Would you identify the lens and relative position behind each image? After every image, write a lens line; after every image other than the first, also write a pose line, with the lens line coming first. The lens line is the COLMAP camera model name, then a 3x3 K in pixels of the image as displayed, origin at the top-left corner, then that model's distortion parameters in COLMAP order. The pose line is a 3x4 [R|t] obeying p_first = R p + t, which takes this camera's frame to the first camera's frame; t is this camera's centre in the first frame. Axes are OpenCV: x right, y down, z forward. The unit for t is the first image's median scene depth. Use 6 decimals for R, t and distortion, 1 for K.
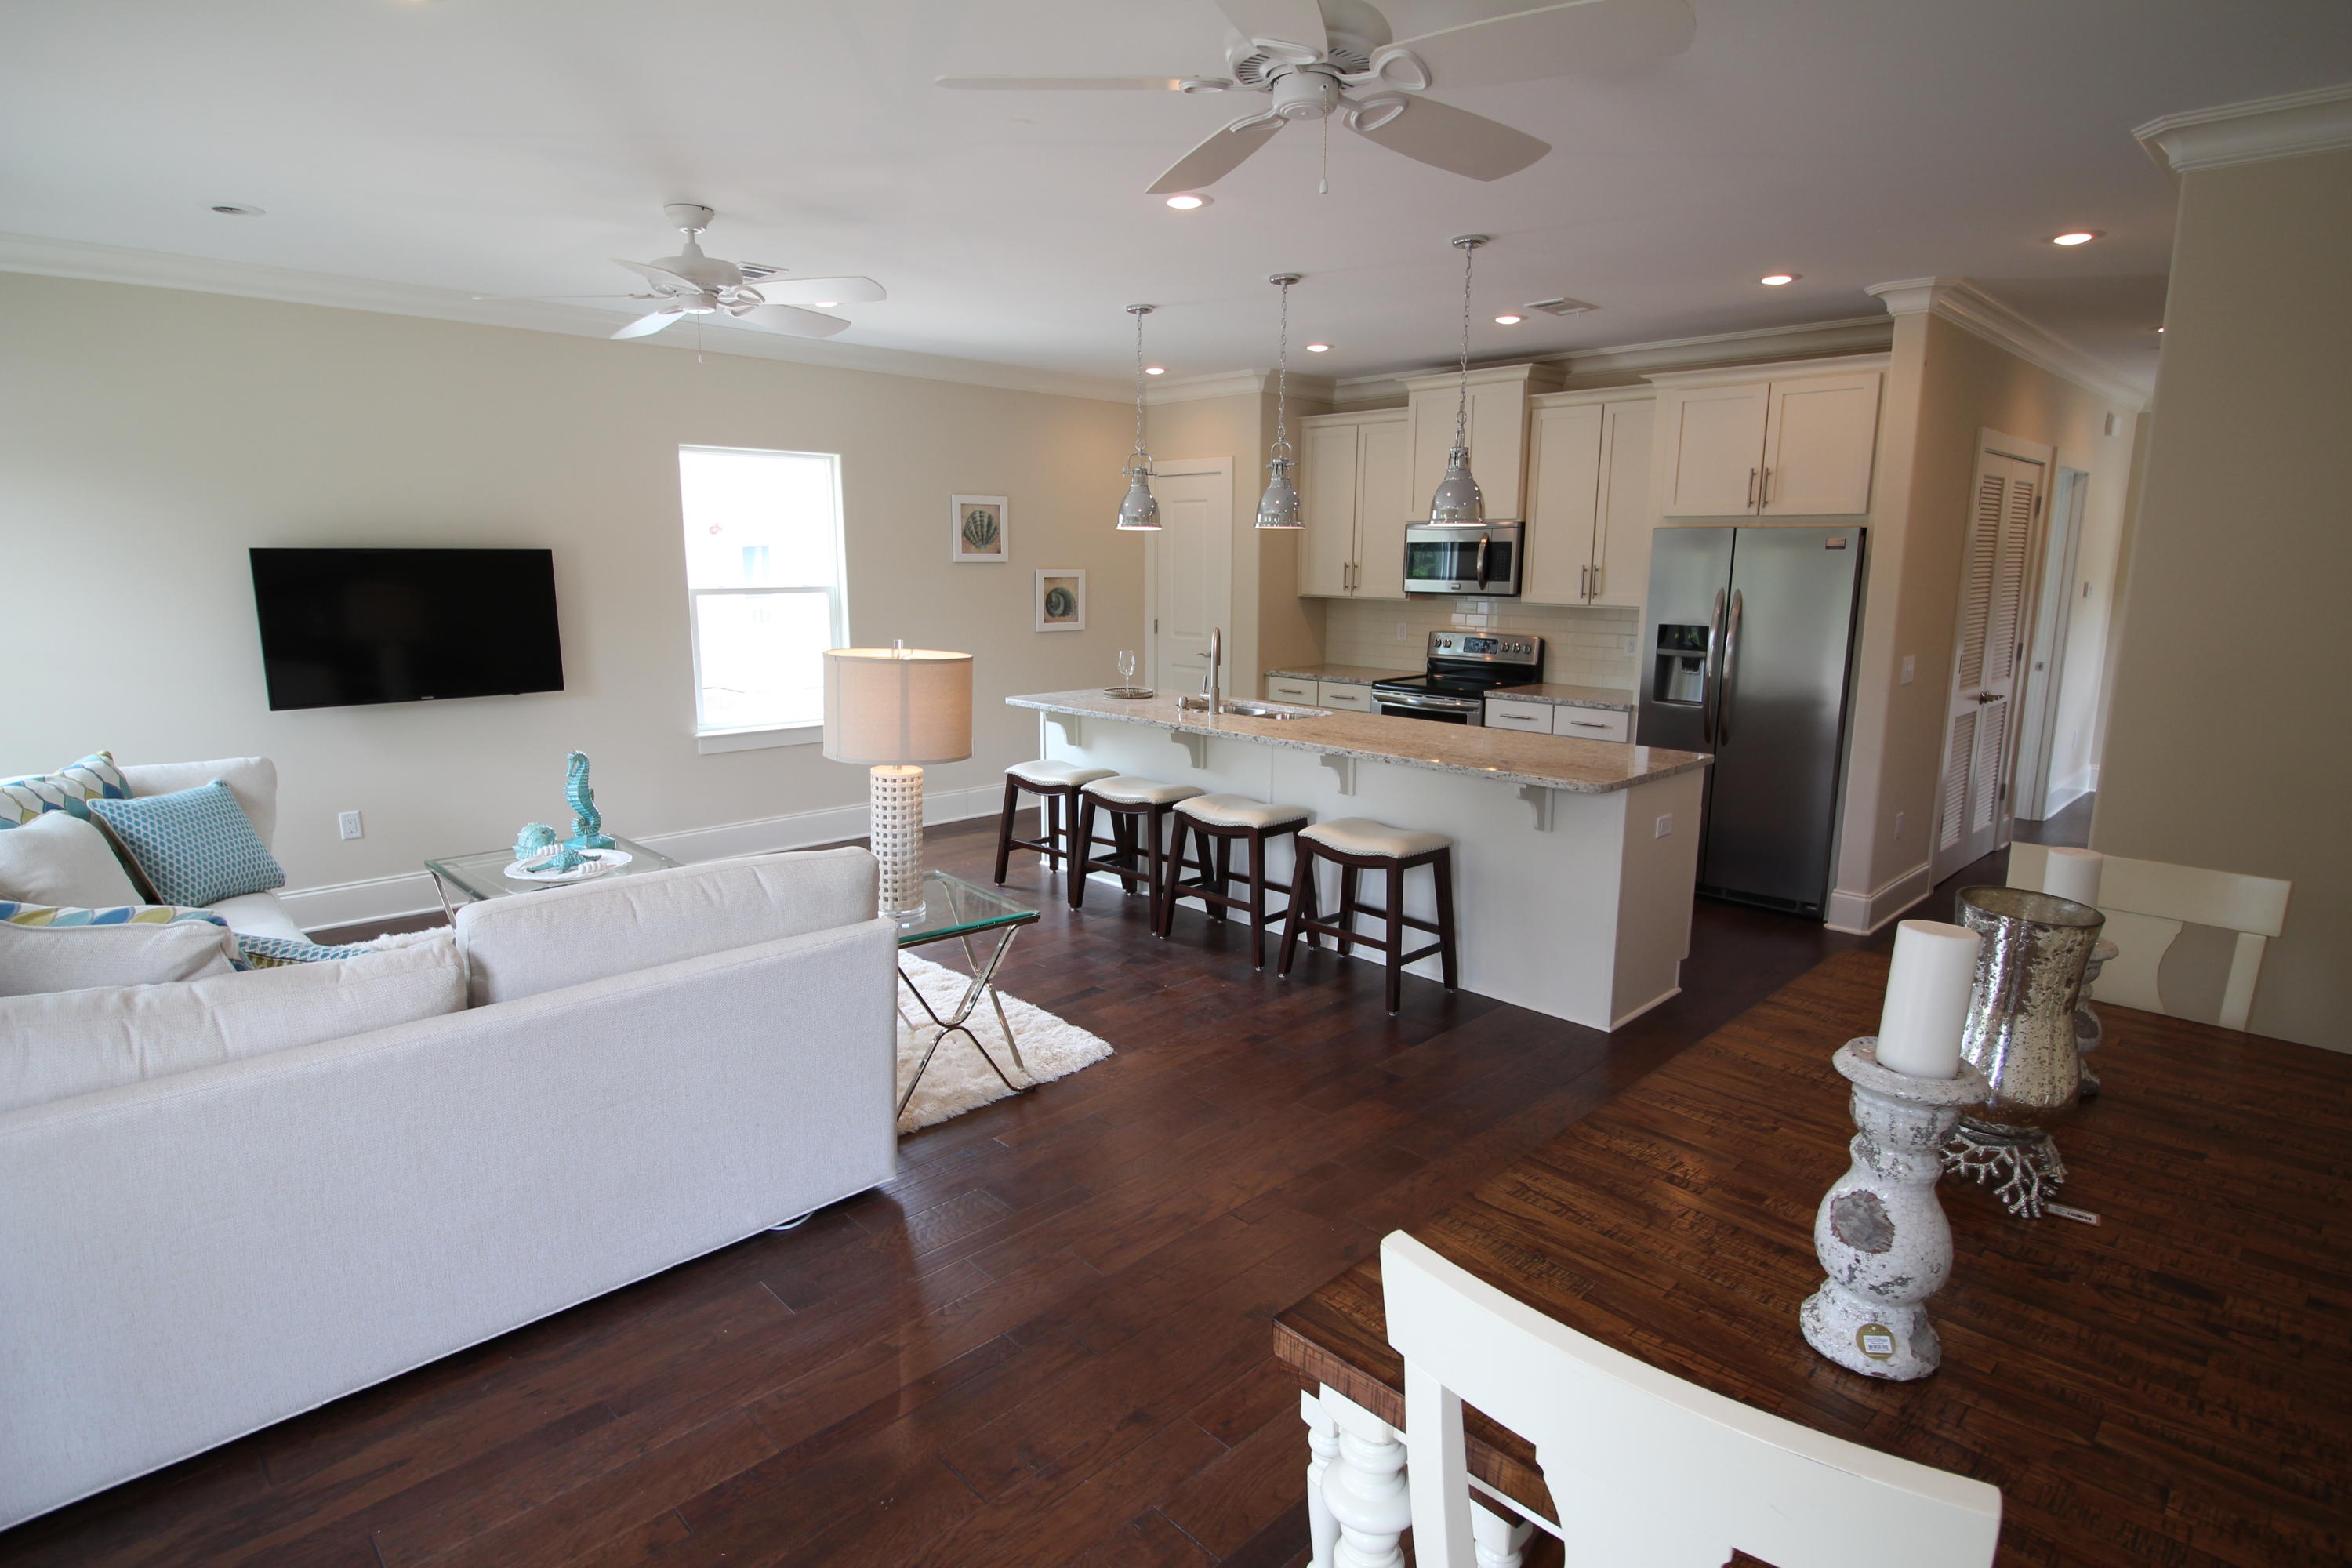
lens RADIAL K [[1261.7, 0, 1171.7], [0, 1261.7, 778.9], [0, 0, 1]] dist [-0.002606, -0.000364]
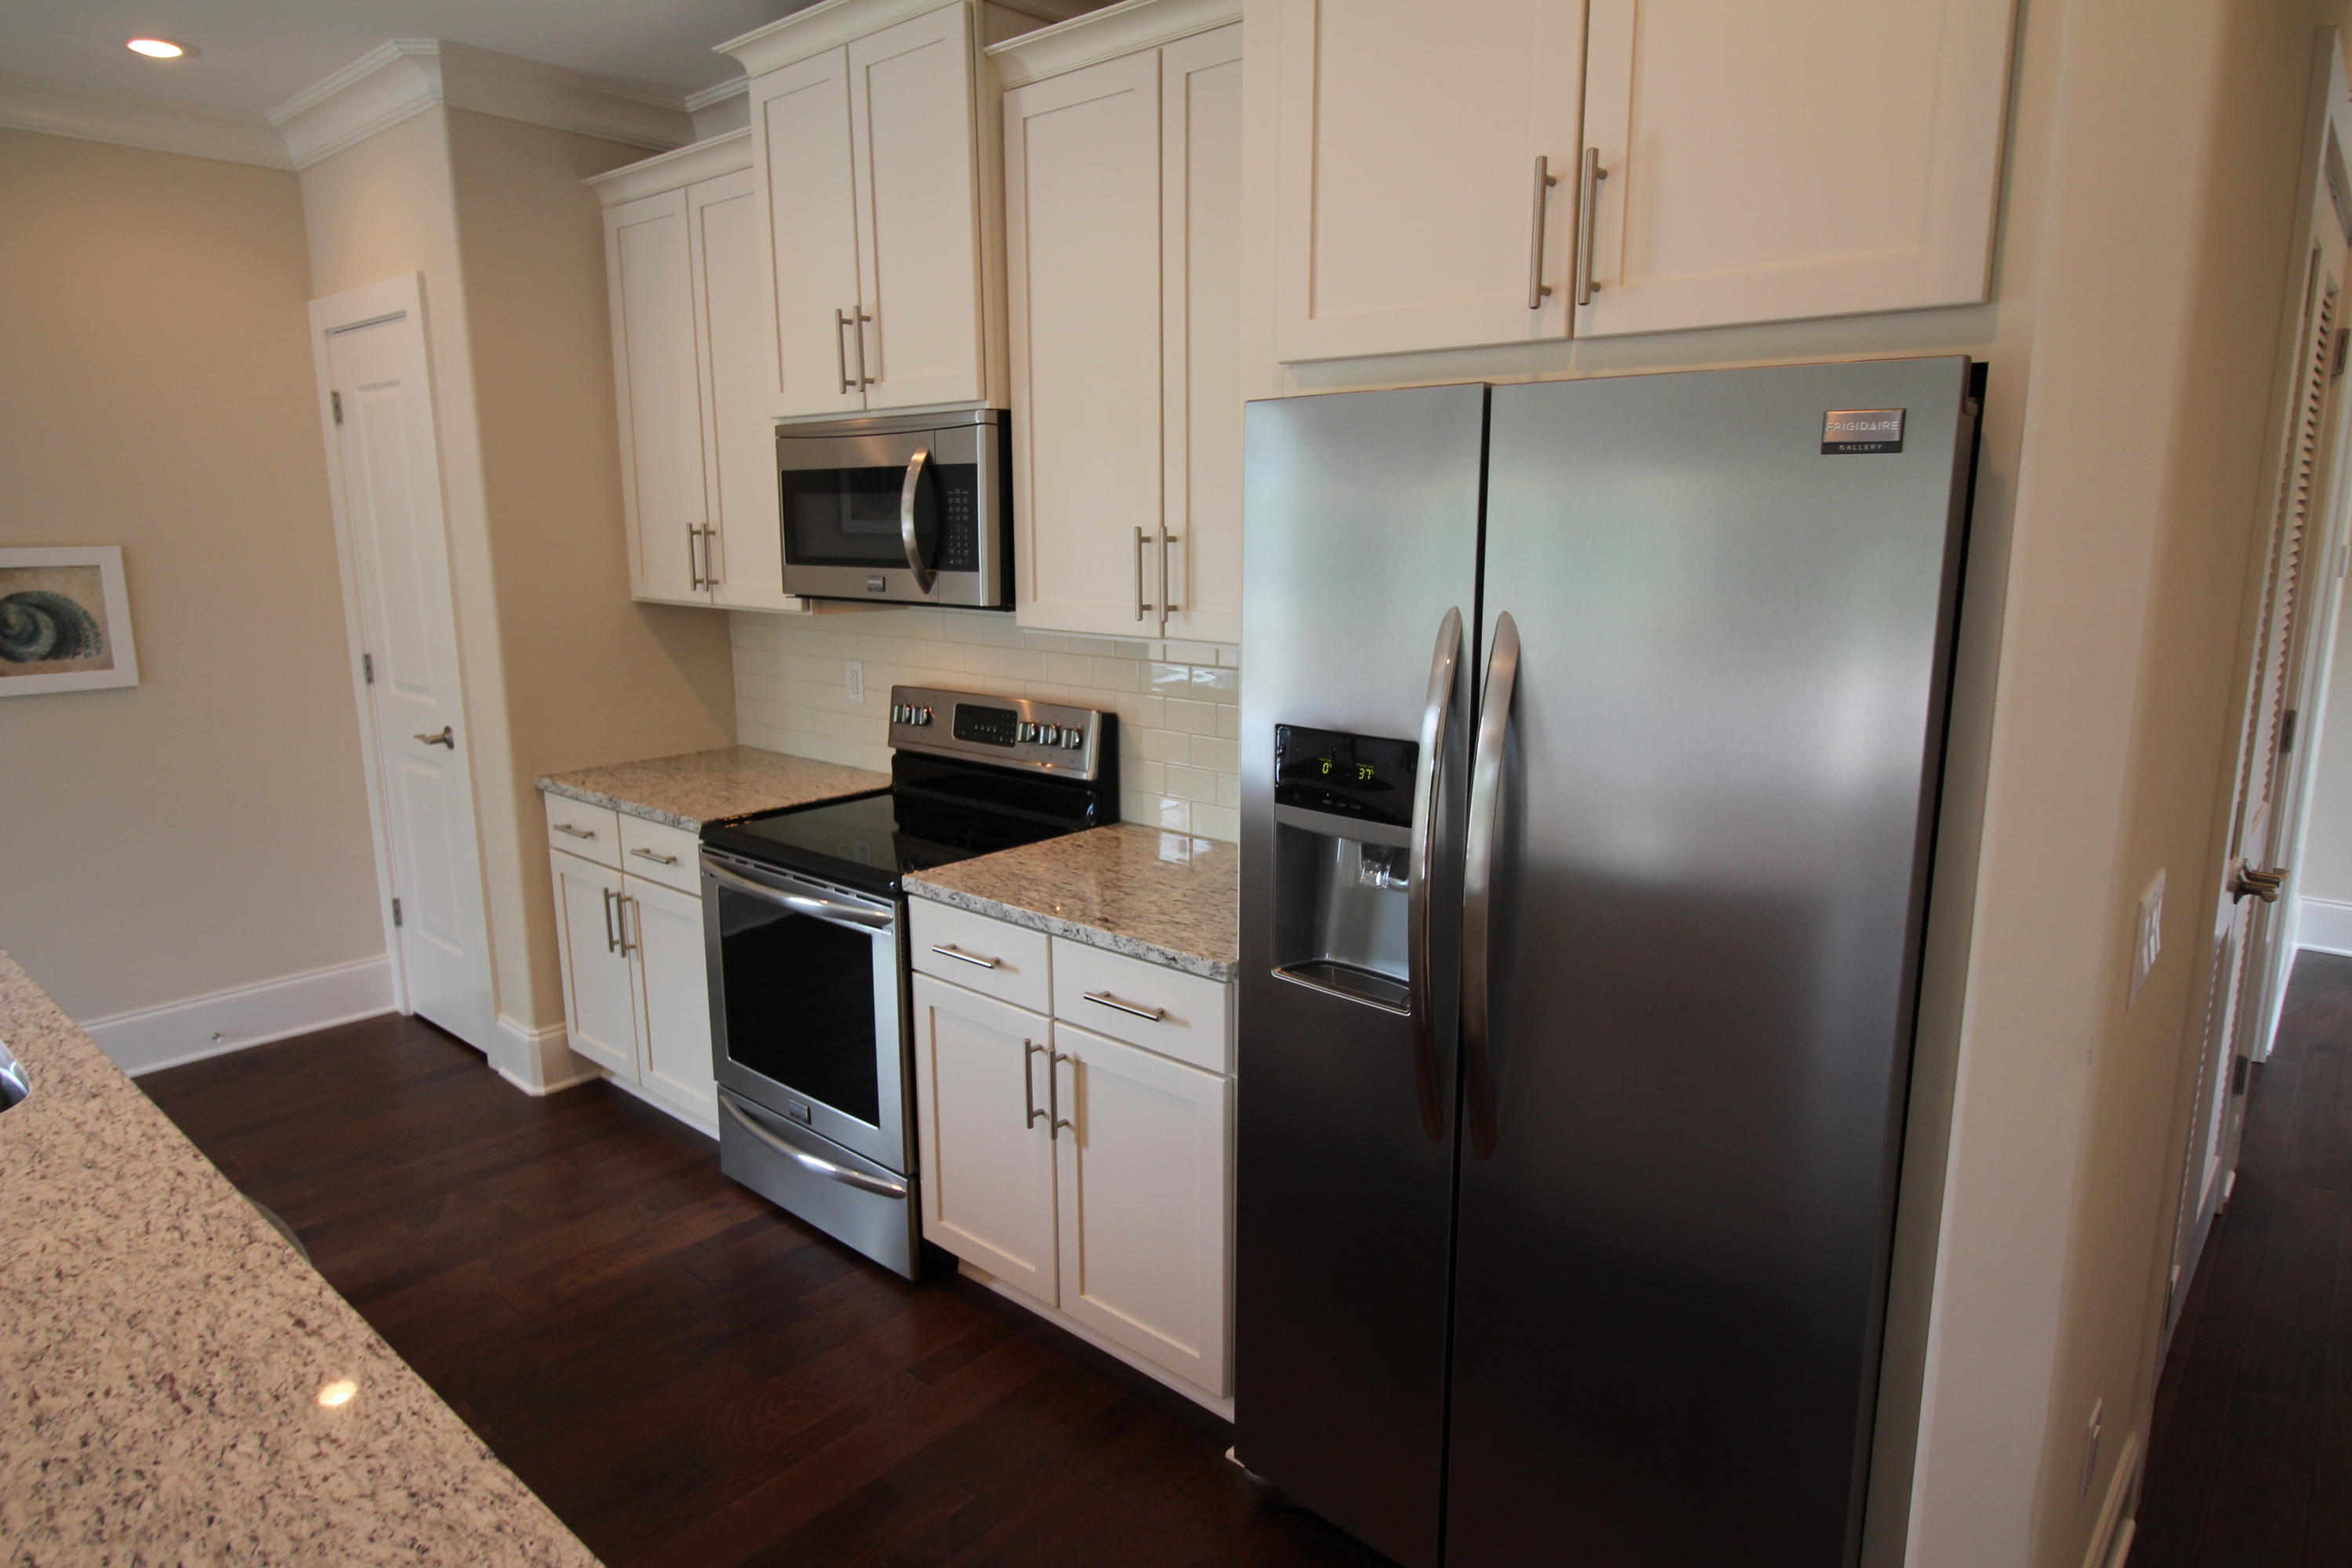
lens RADIAL K [[1389.9, 0, 1179.5], [0, 1389.9, 784.9], [0, 0, 1]] dist [0.005946, 0.001289]
pose [[0.997621, -0.024806, 0.064323, 0.300505], [0.023496, 0.999503, 0.021035, -0.101695], [-0.064813, -0.019474, 0.997707, 0.589342]]
